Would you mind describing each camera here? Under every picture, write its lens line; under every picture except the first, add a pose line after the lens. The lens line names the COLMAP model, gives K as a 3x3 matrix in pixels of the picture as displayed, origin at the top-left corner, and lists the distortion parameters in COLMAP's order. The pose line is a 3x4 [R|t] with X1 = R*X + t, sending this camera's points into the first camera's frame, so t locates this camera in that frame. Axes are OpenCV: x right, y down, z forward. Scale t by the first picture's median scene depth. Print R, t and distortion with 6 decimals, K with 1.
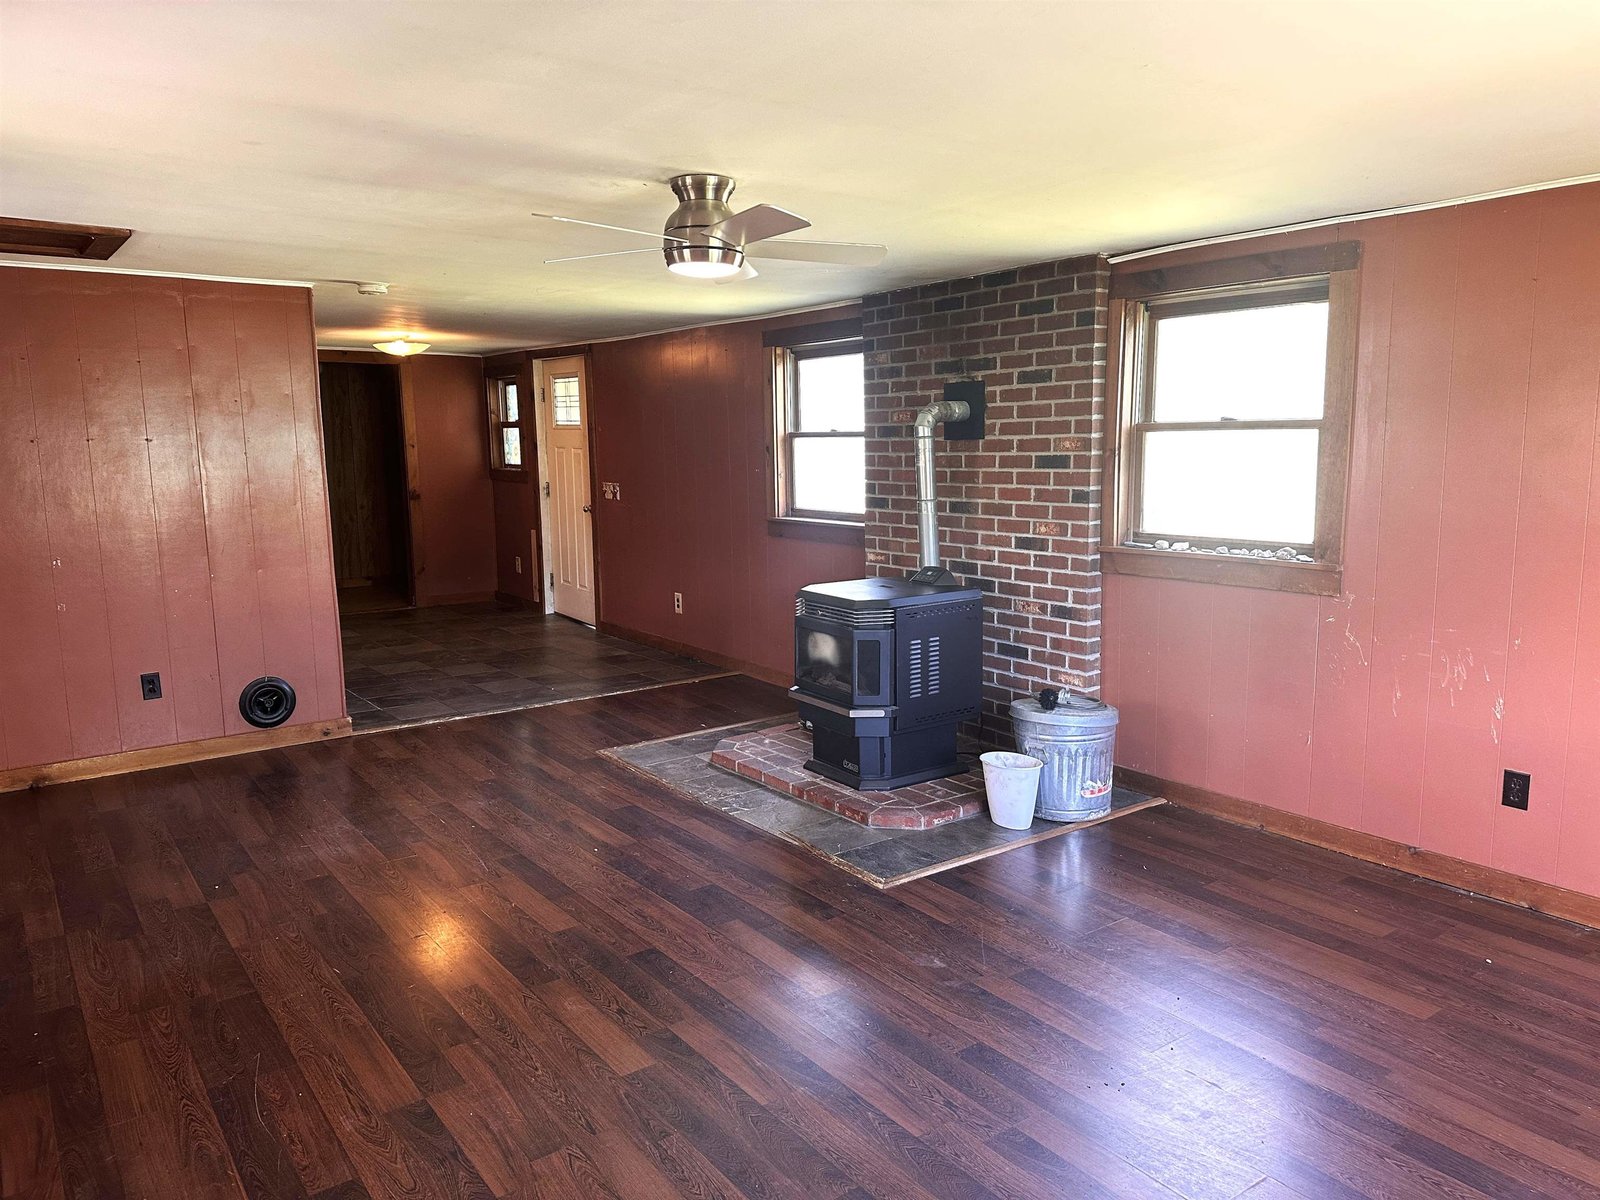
lens RADIAL K [[1122.7, 0, 795.9], [0, 1122.7, 609.2], [0, 0, 1]] dist [0.039282, -0.024487]
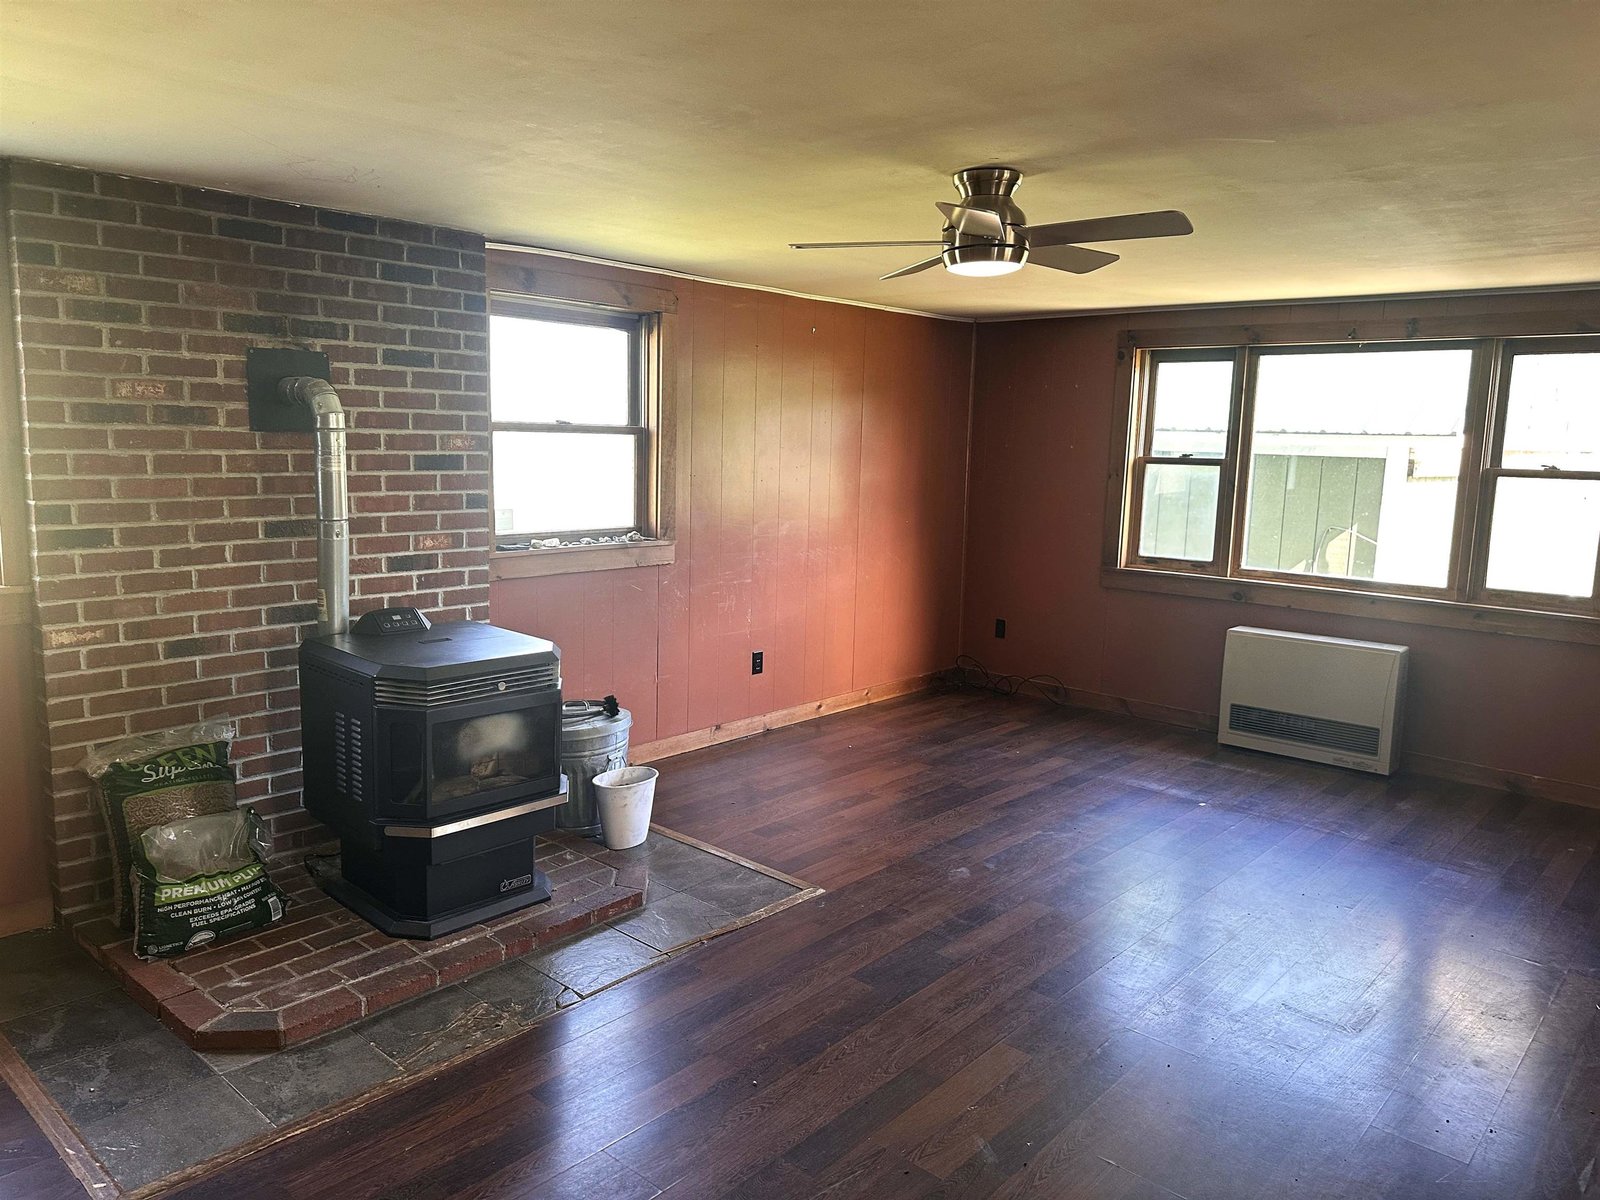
lens RADIAL K [[1122.7, 0, 794.7], [0, 1122.7, 587.4], [0, 0, 1]] dist [0.039282, -0.024487]
pose [[-0.217973, -0.124596, 0.967969, -0.653482], [0.125390, 0.980022, 0.154383, -0.133804], [-0.967866, 0.155025, -0.197995, 0.906770]]
